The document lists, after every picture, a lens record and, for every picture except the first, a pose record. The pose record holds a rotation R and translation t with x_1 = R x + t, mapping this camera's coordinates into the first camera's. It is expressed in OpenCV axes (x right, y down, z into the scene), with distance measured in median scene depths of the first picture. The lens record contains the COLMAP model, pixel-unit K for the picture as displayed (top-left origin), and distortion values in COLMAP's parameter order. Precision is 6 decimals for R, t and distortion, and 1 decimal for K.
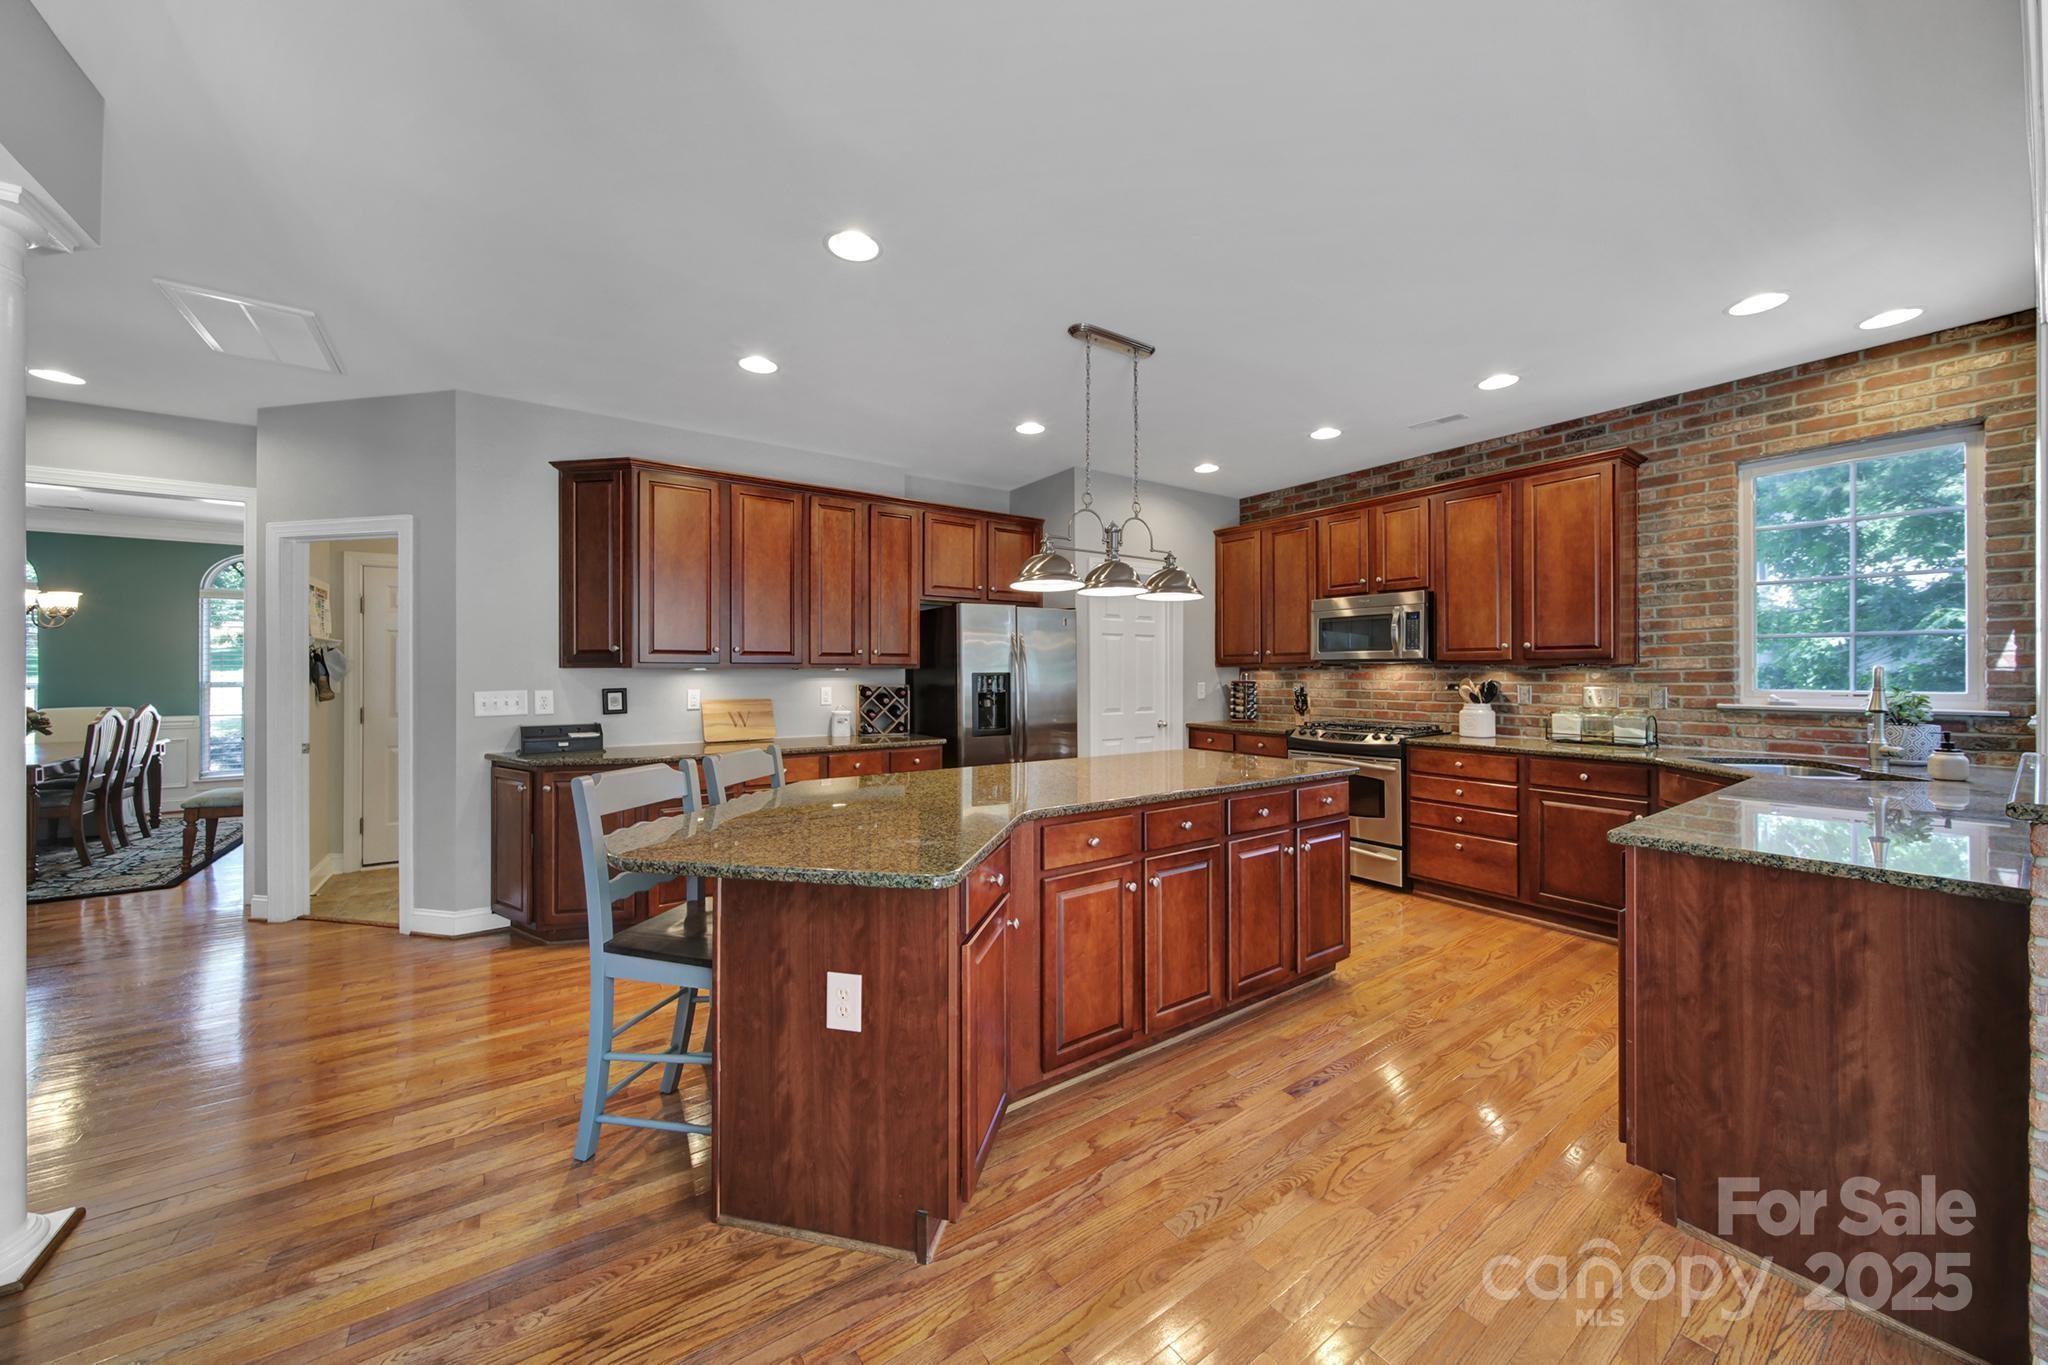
lens RADIAL K [[721.4, 0, 1020.6], [0, 721.4, 675.4], [0, 0, 1]] dist [-0.001279, -0.000202]
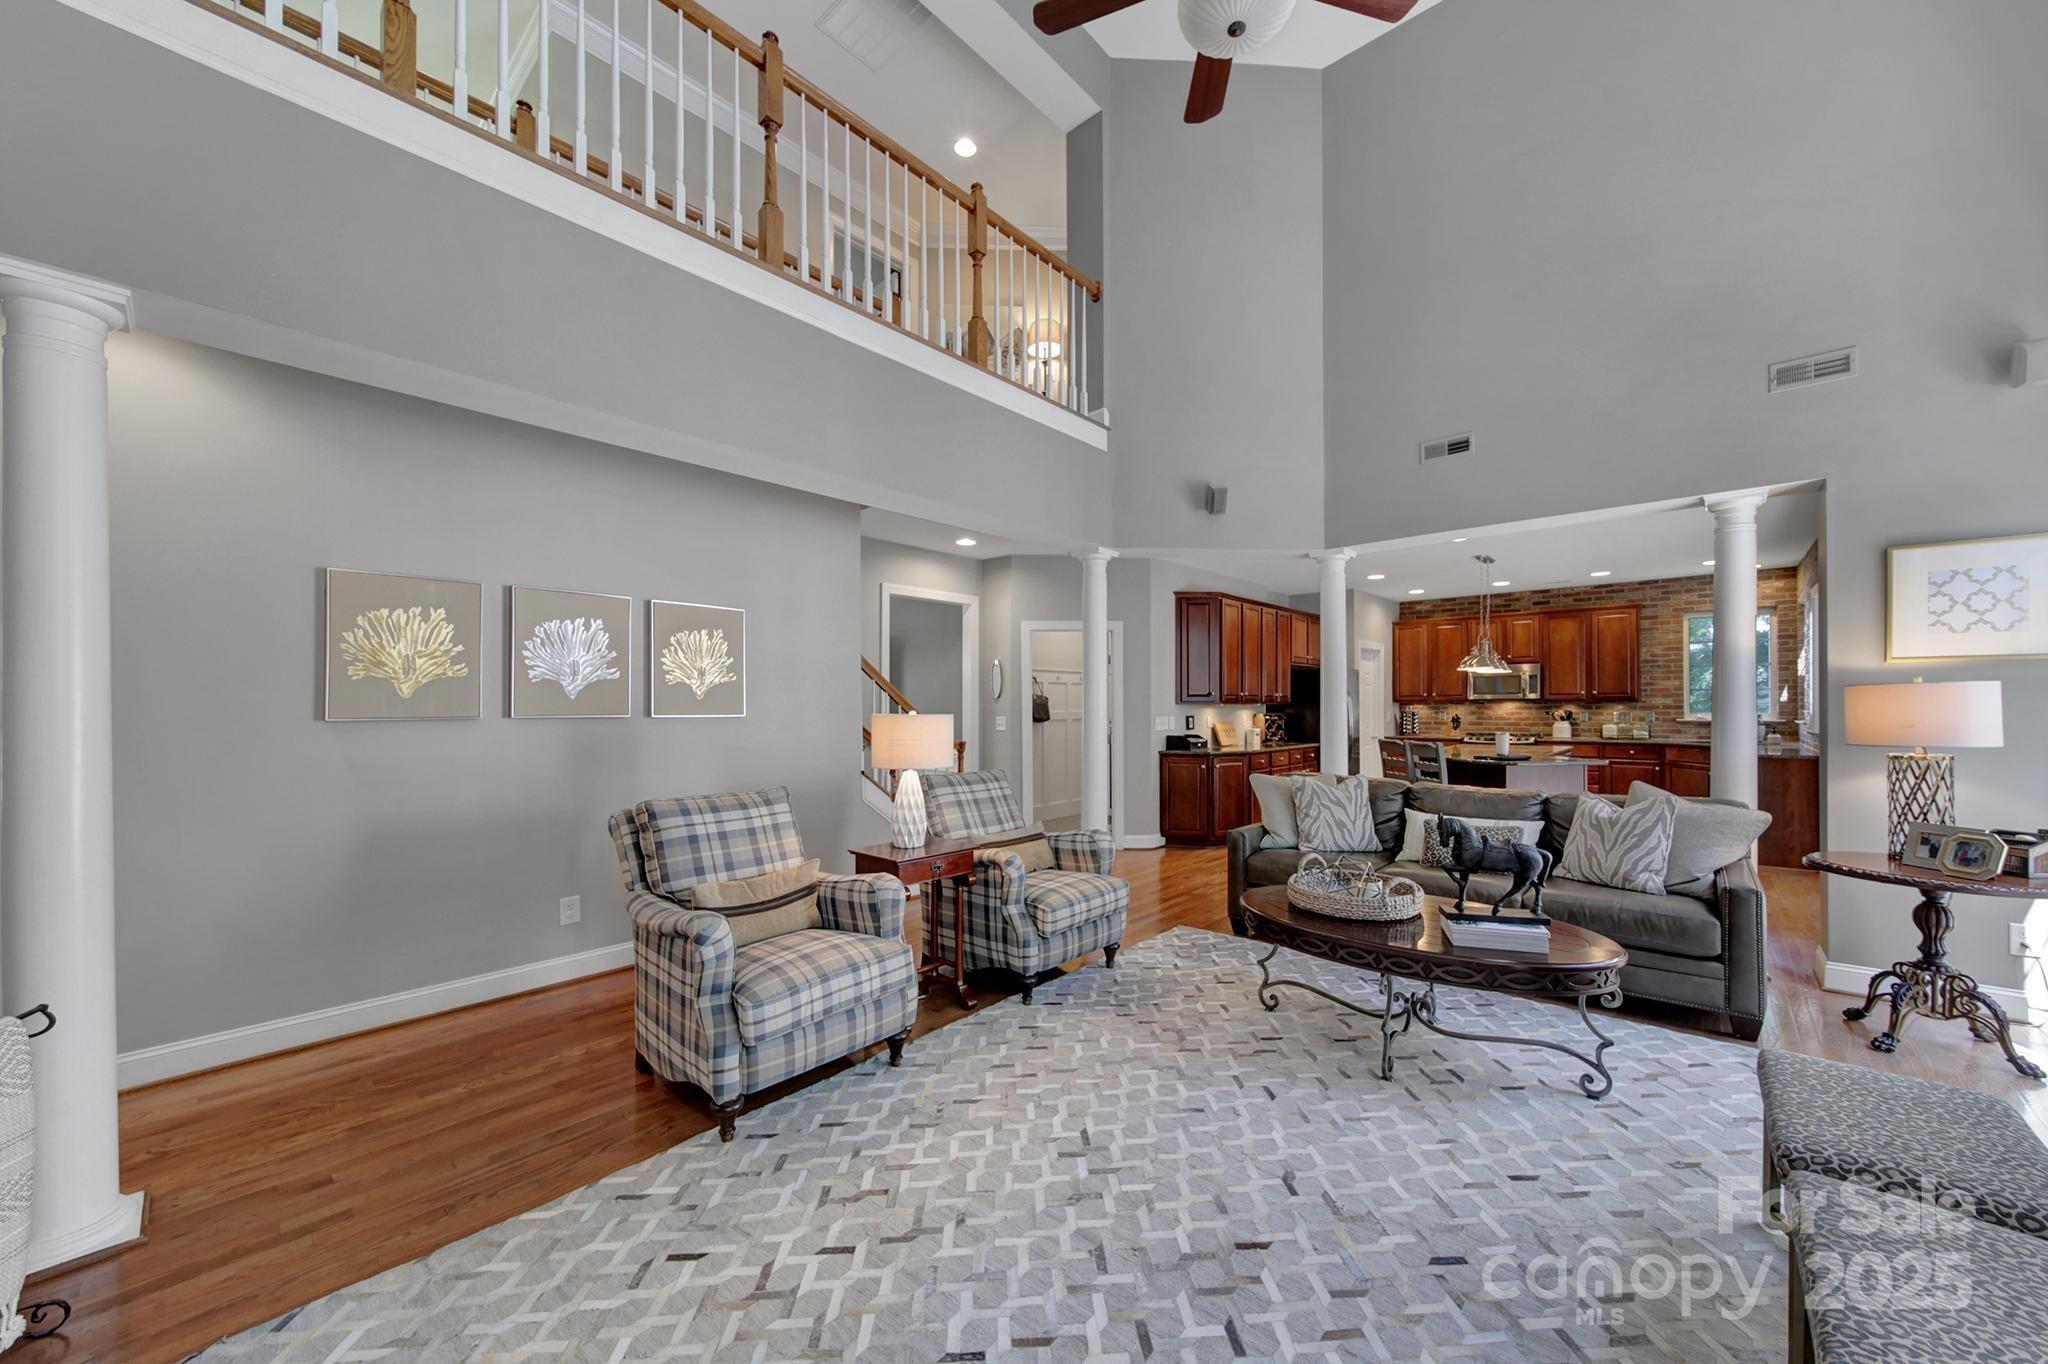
lens RADIAL K [[746.9, 0, 1031.2], [0, 746.9, 708.8], [0, 0, 1]] dist [-0.000724, -0.000028]
pose [[0.974065, -0.002865, 0.226251, -1.325138], [0.003296, 0.999993, -0.001527, 0.002930], [-0.226245, 0.002233, 0.974068, -0.707600]]
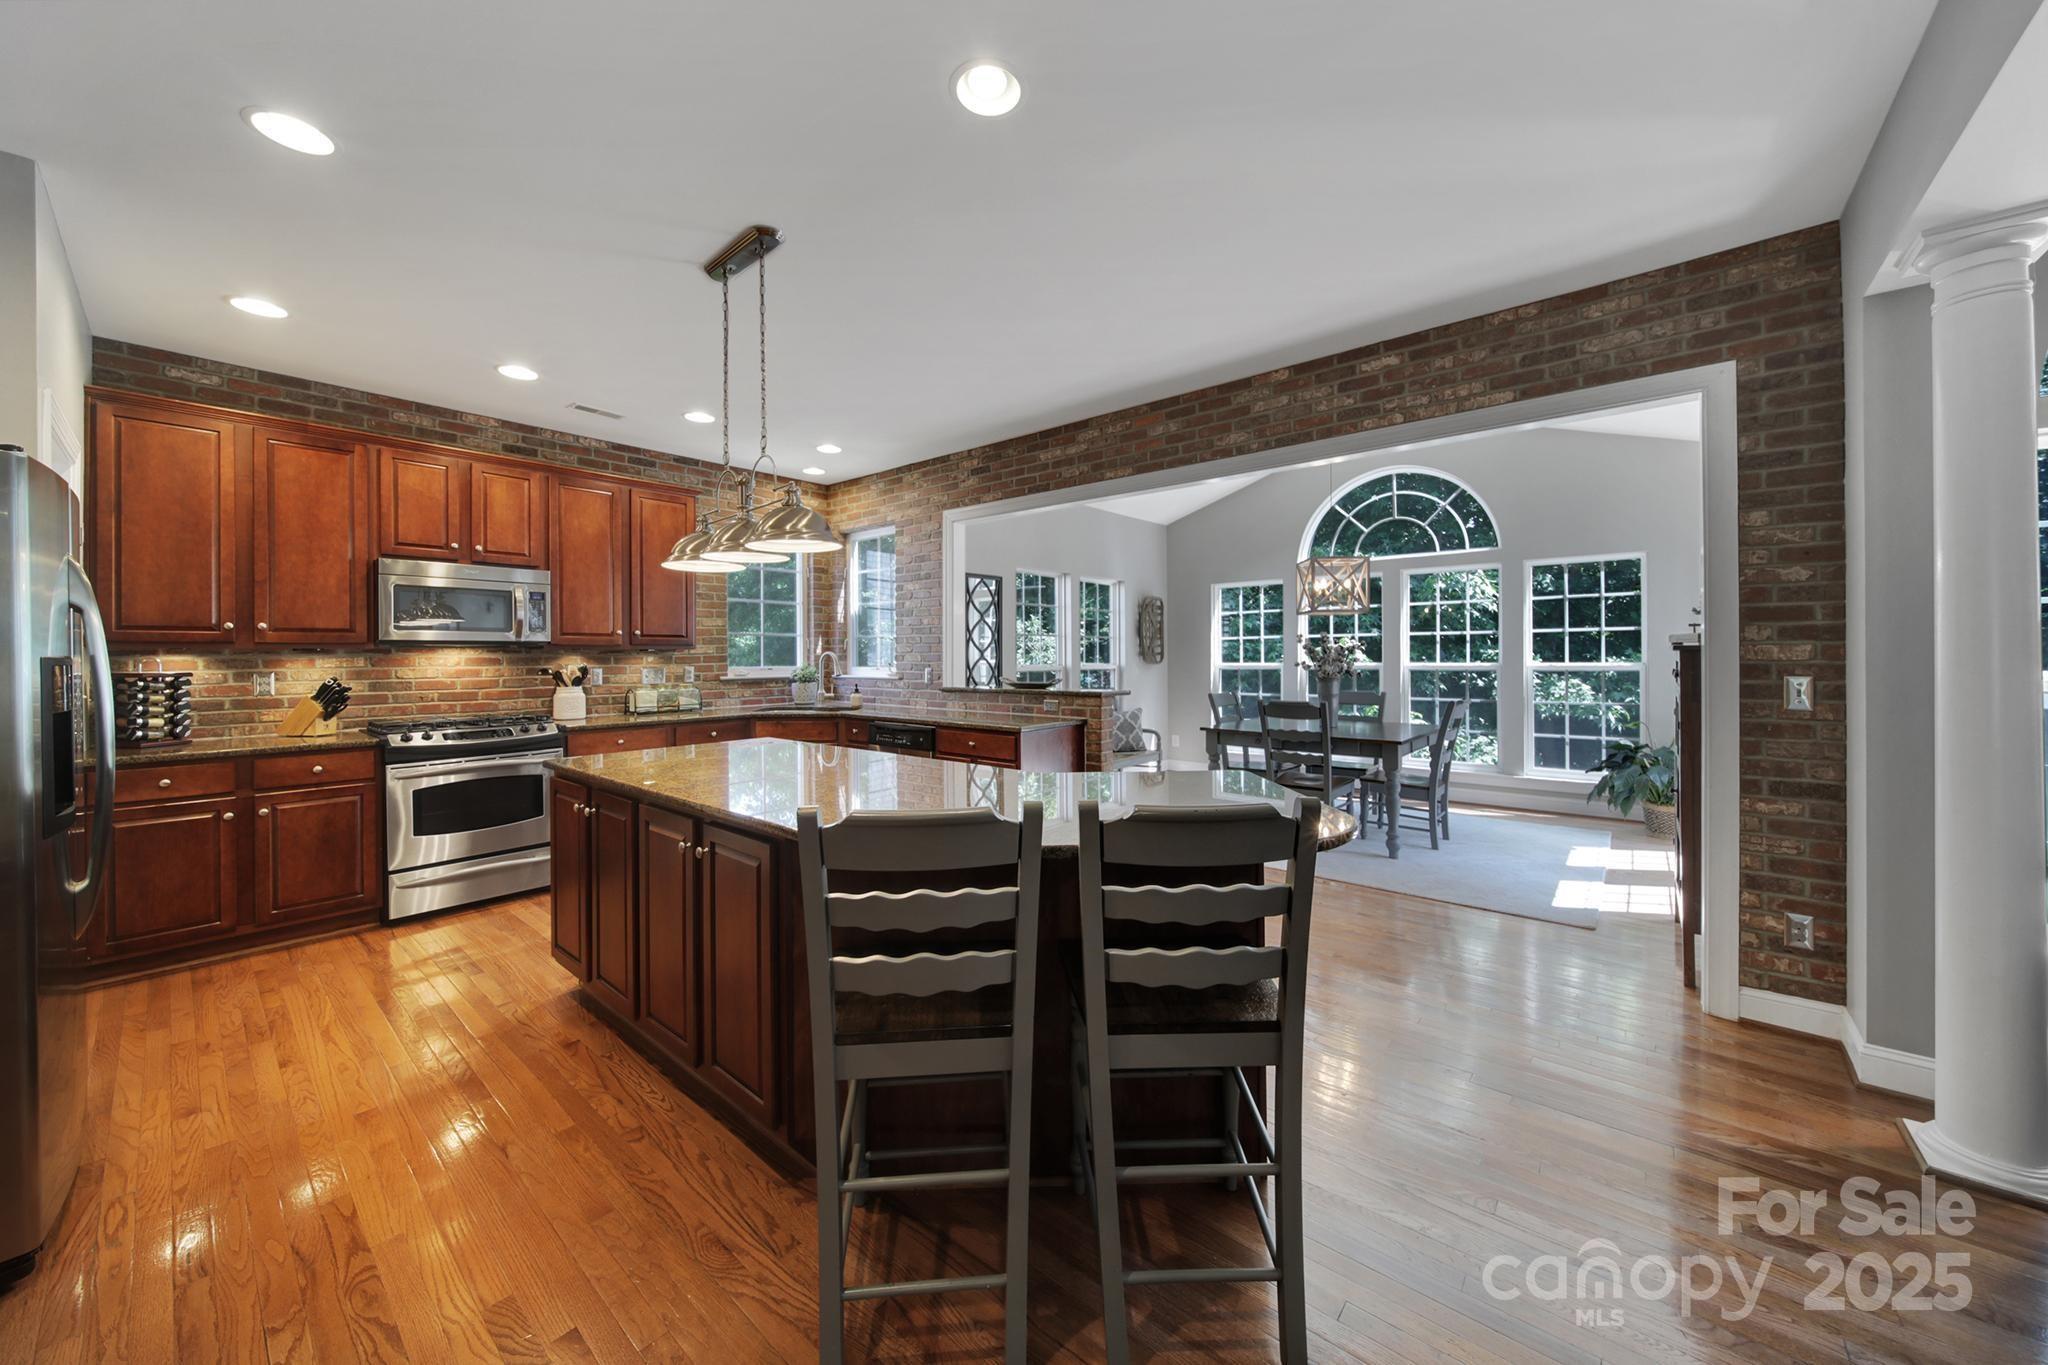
lens RADIAL K [[726.8, 0, 1021.9], [0, 726.8, 663.4], [0, 0, 1]] dist [0.000098, -0.000077]
pose [[-0.246873, -0.008445, 0.969011, -0.568017], [0.008356, 0.999906, 0.010843, -0.000212], [-0.969012, 0.010774, -0.246779, 0.668318]]
